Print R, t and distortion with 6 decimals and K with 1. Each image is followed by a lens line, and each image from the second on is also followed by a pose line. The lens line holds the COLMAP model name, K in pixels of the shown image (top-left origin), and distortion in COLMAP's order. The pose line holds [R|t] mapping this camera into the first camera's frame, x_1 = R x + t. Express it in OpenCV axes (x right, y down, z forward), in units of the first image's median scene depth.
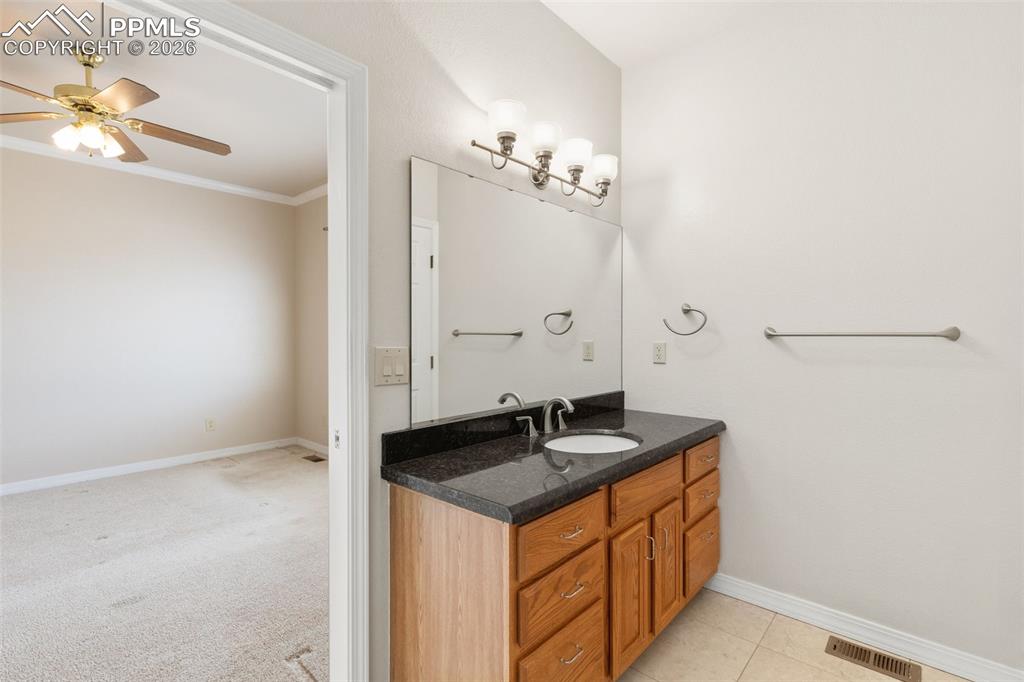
lens RADIAL K [[477.1, 0, 512.0], [0, 477.1, 341.0], [0, 0, 1]] dist [-0.002551, 0.000107]
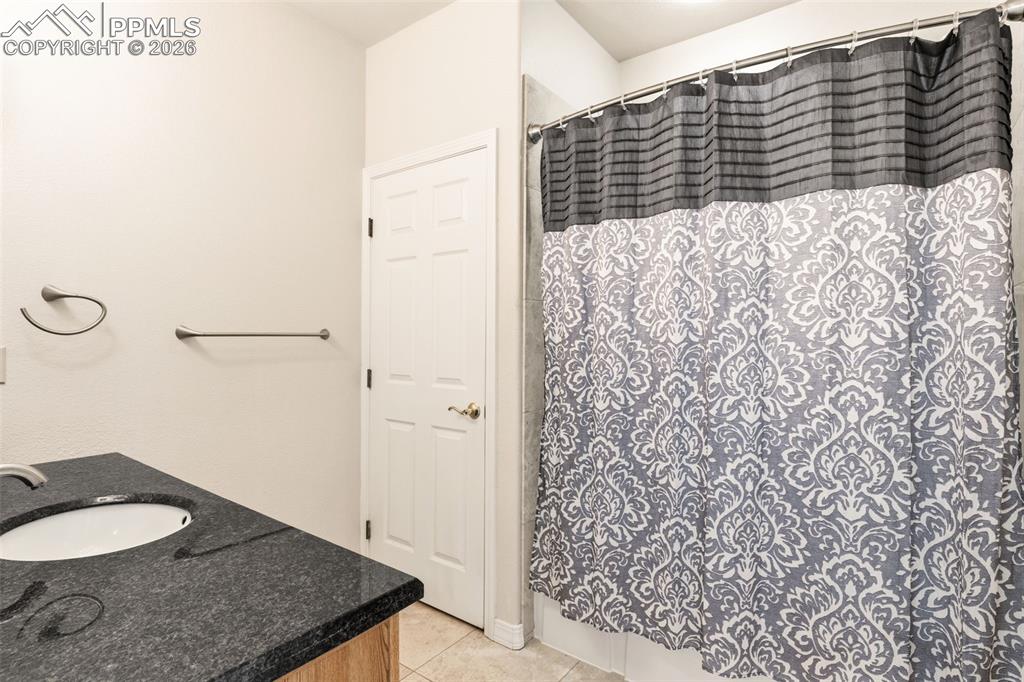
lens RADIAL K [[477.1, 0, 512.0], [0, 477.1, 341.0], [0, 0, 1]] dist [-0.002551, 0.000107]
pose [[-0.110130, -0.007089, 0.993892, -0.316597], [0.006601, 0.999947, 0.007863, -0.003175], [-0.993895, 0.007426, -0.110077, 0.407012]]
